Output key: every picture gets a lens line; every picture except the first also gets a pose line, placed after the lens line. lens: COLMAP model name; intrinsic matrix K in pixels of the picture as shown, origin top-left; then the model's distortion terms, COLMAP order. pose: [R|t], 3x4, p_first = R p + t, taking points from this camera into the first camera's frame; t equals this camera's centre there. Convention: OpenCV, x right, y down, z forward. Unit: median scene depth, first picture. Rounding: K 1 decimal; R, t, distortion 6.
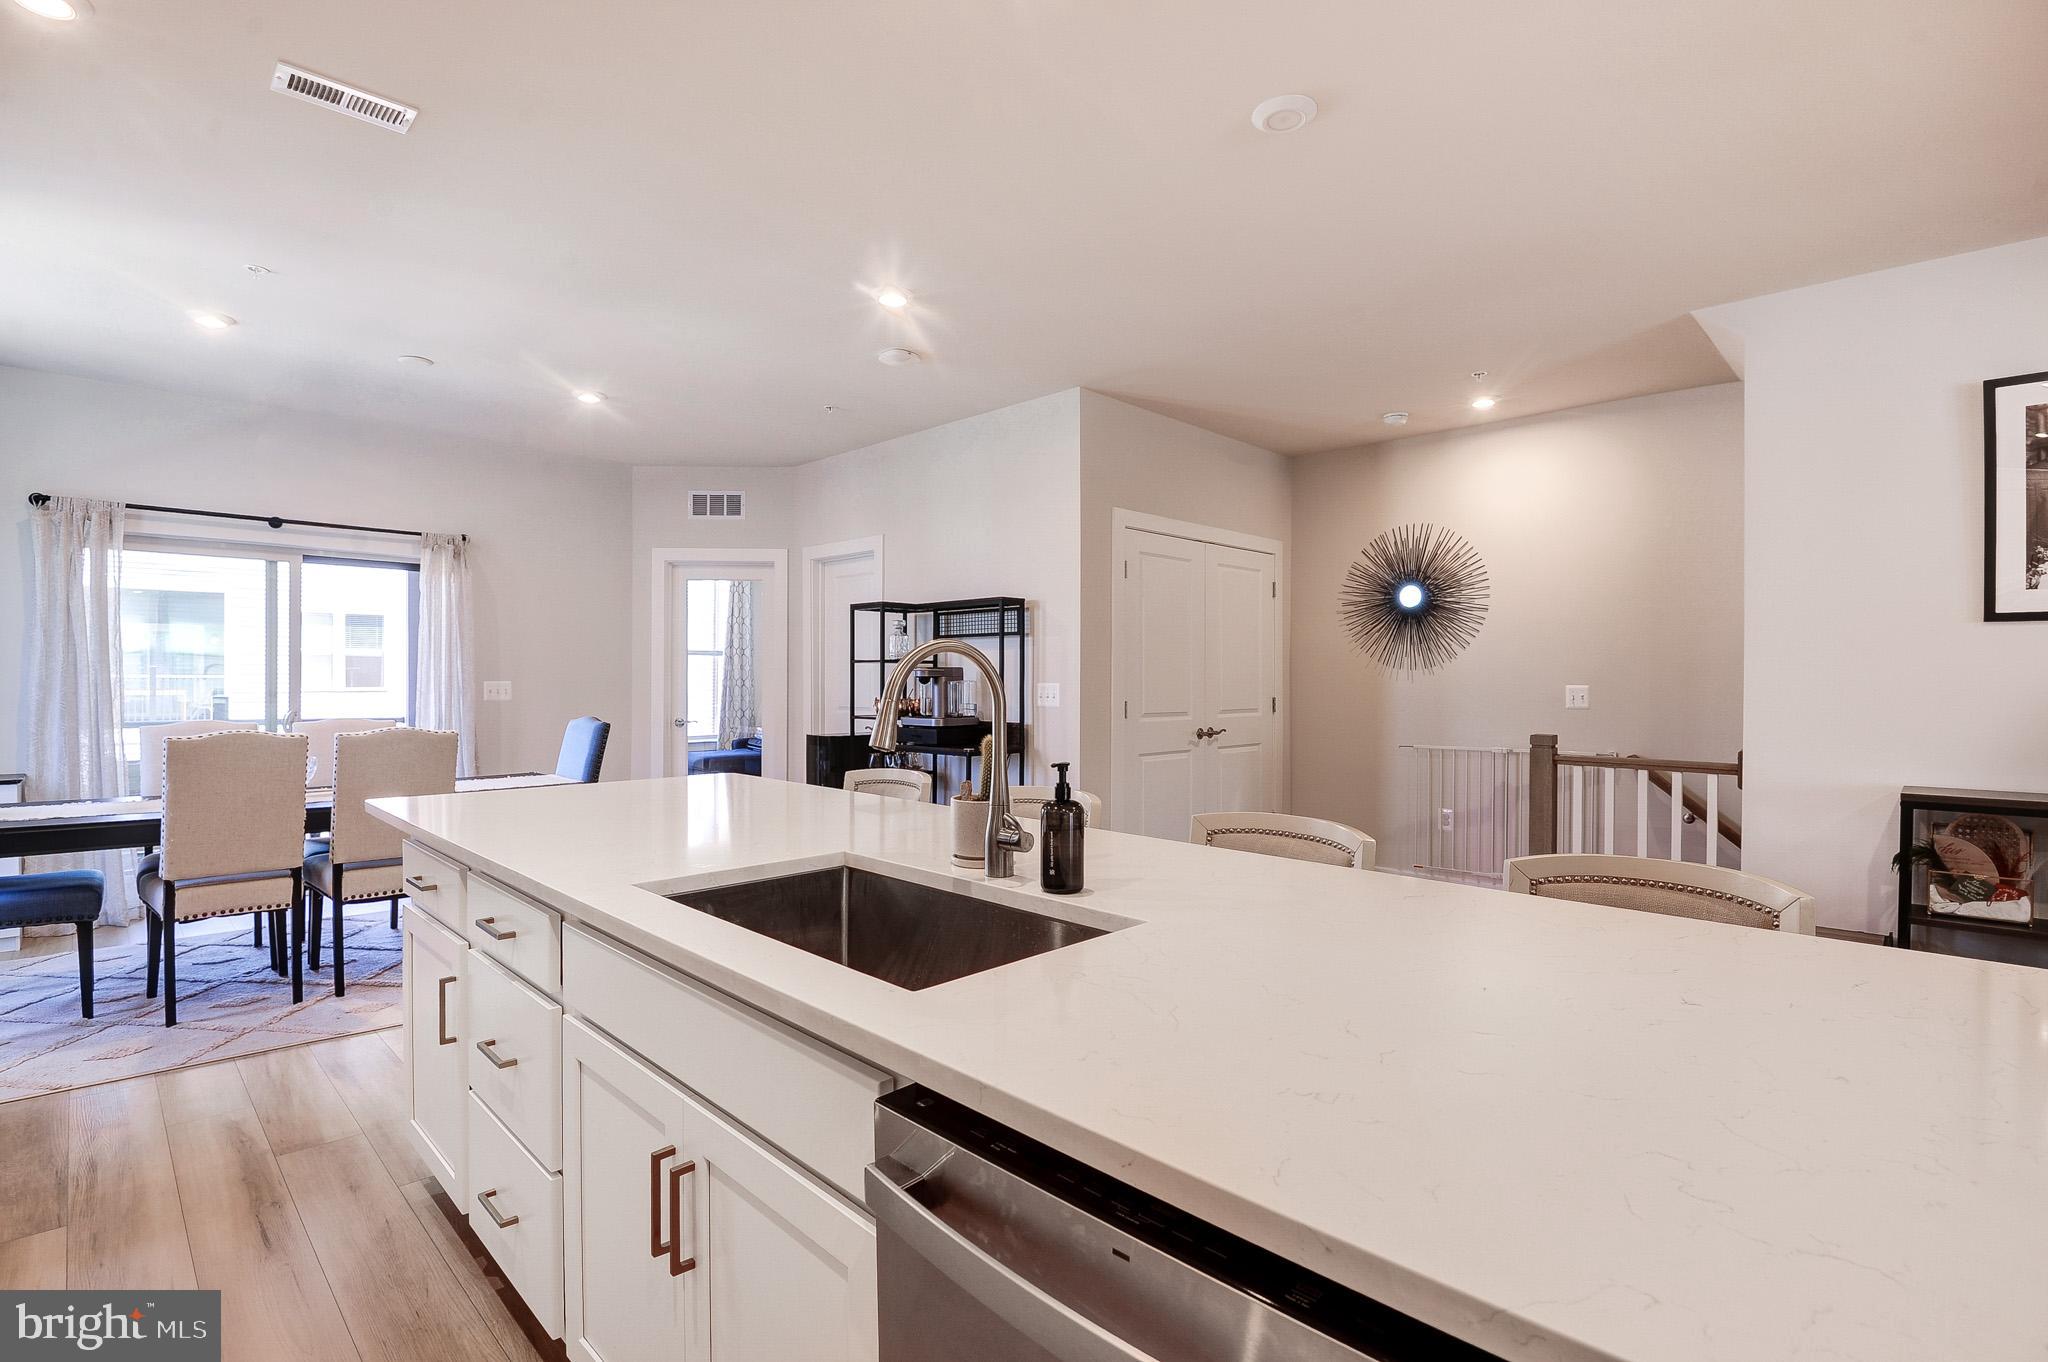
lens RADIAL K [[952.6, 0, 1016.6], [0, 952.6, 675.7], [0, 0, 1]] dist [0.001451, -0.014813]
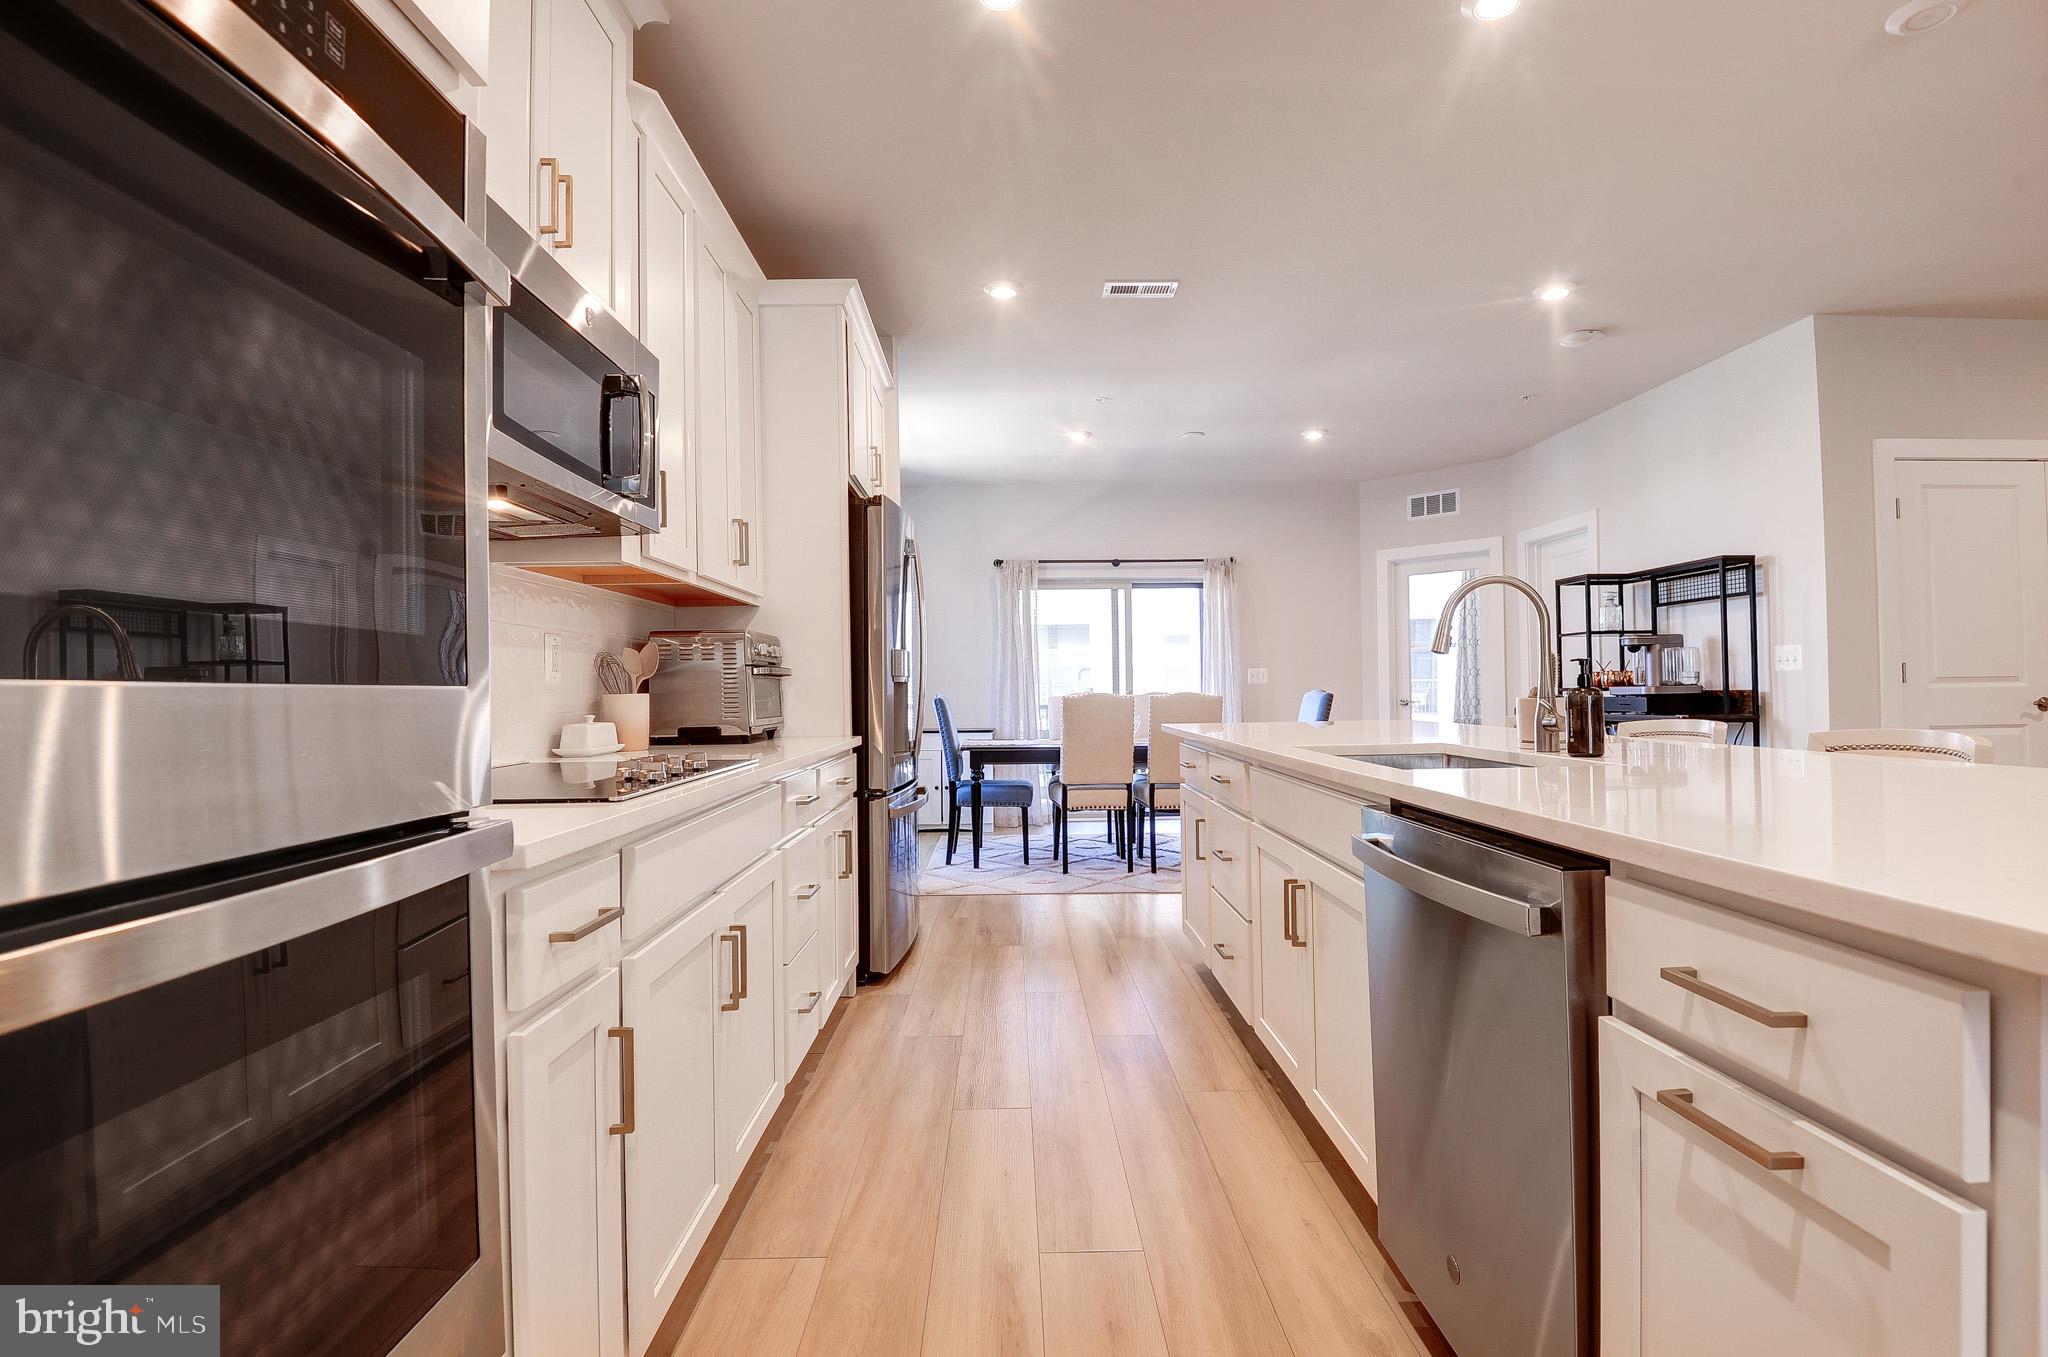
lens RADIAL K [[911.5, 0, 1012.8], [0, 911.5, 689.2], [0, 0, 1]] dist [0.000927, -0.012364]
pose [[0.709501, -0.010114, -0.704631, 0.115210], [0.014663, 0.999892, 0.000413, 0.038391], [0.704551, -0.010625, 0.709573, -0.137366]]
